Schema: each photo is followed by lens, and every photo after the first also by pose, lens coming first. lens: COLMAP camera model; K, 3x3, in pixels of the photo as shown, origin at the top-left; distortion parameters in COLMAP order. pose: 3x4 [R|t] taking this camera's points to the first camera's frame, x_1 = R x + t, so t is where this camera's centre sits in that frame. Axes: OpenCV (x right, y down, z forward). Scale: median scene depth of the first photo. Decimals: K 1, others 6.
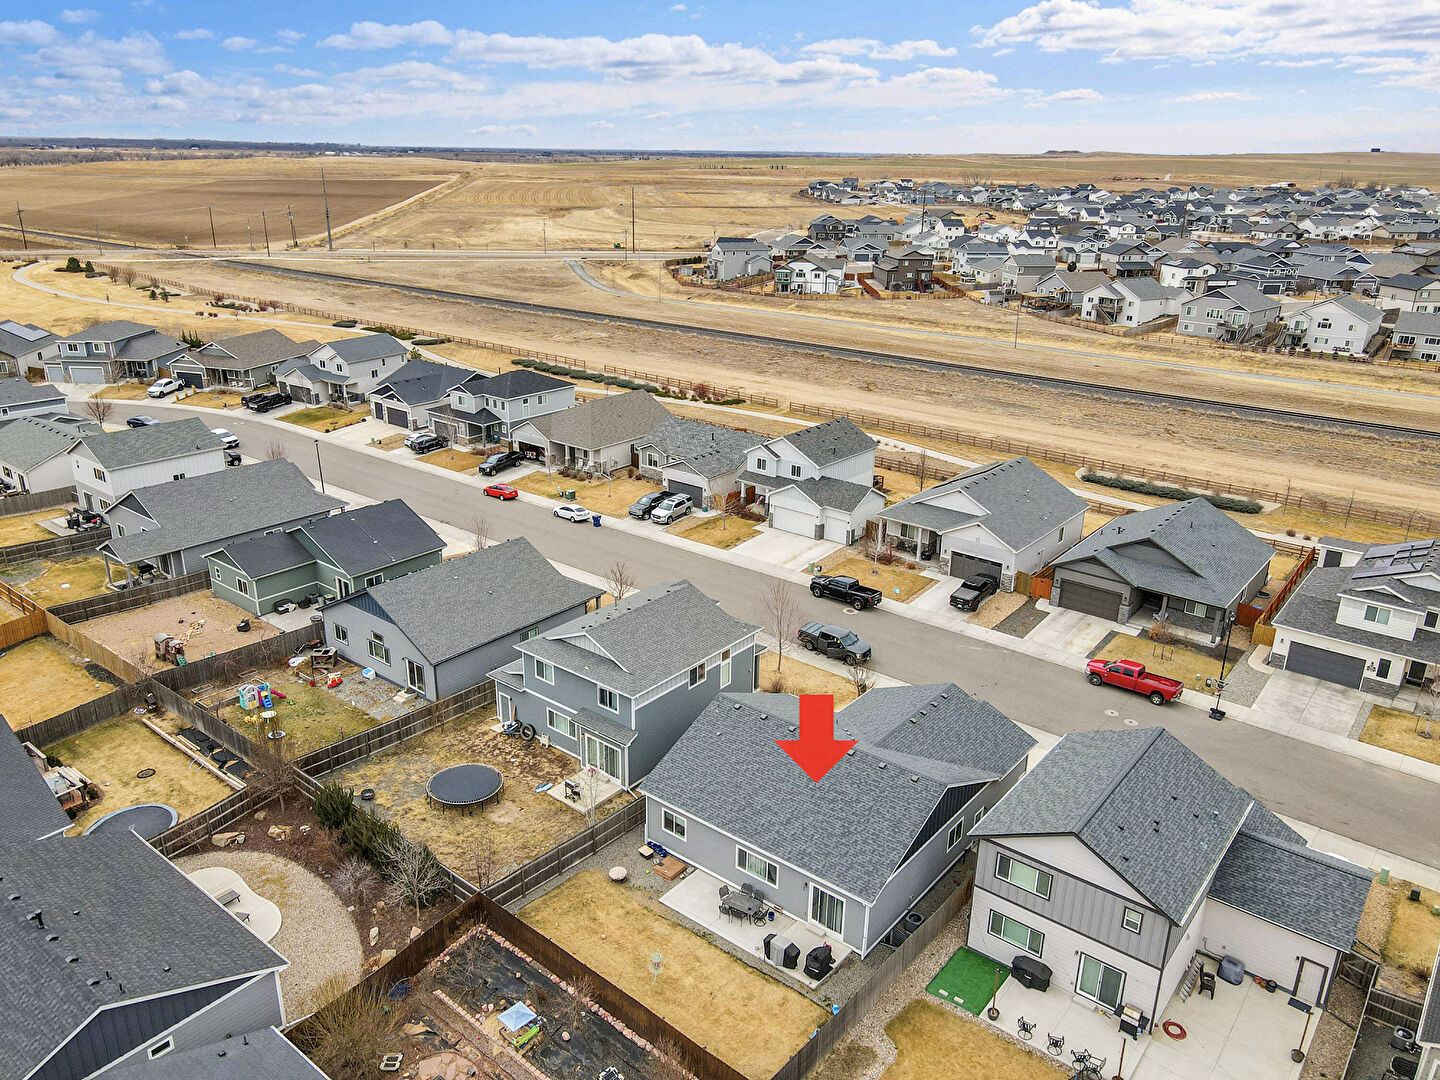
lens RADIAL K [[1070.0, 0, 720.0], [0, 1070.0, 540.0], [0, 0, 1]] dist [-0.018038, 0.055482]
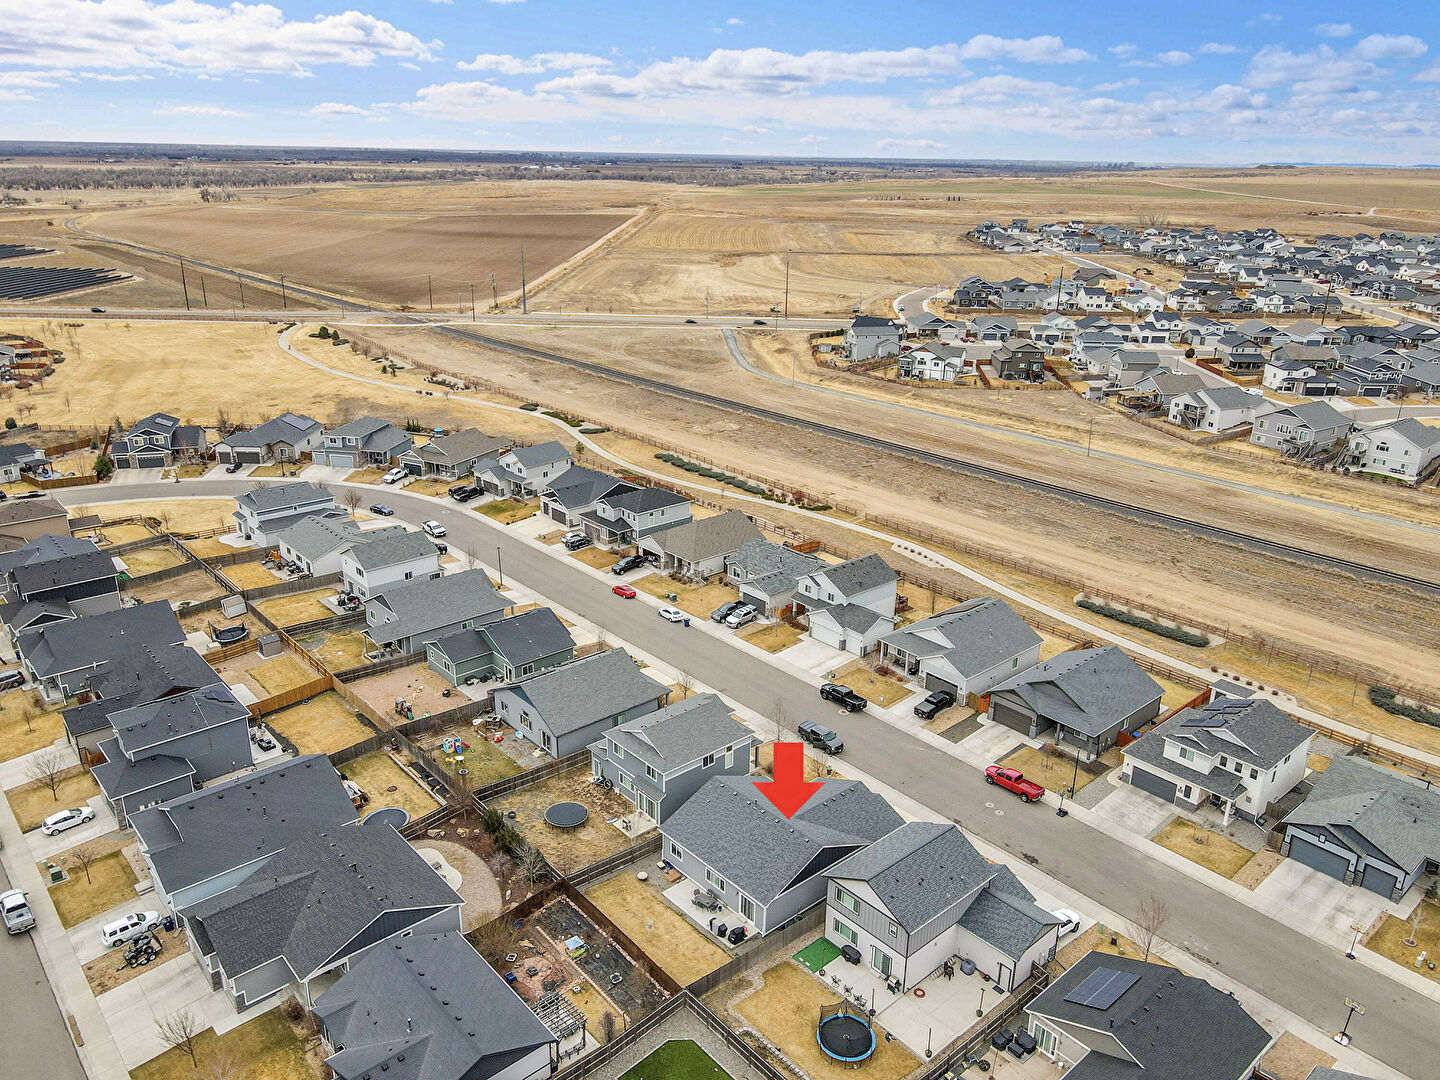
lens RADIAL K [[1070.0, 0, 720.0], [0, 1070.0, 540.0], [0, 0, 1]] dist [-0.018038, 0.055482]
pose [[0.985859, 0.059471, -0.156668, 0.124377], [-0.060210, 0.998186, 0.000030, -0.113709], [0.156385, 0.009403, 0.987651, -0.332627]]
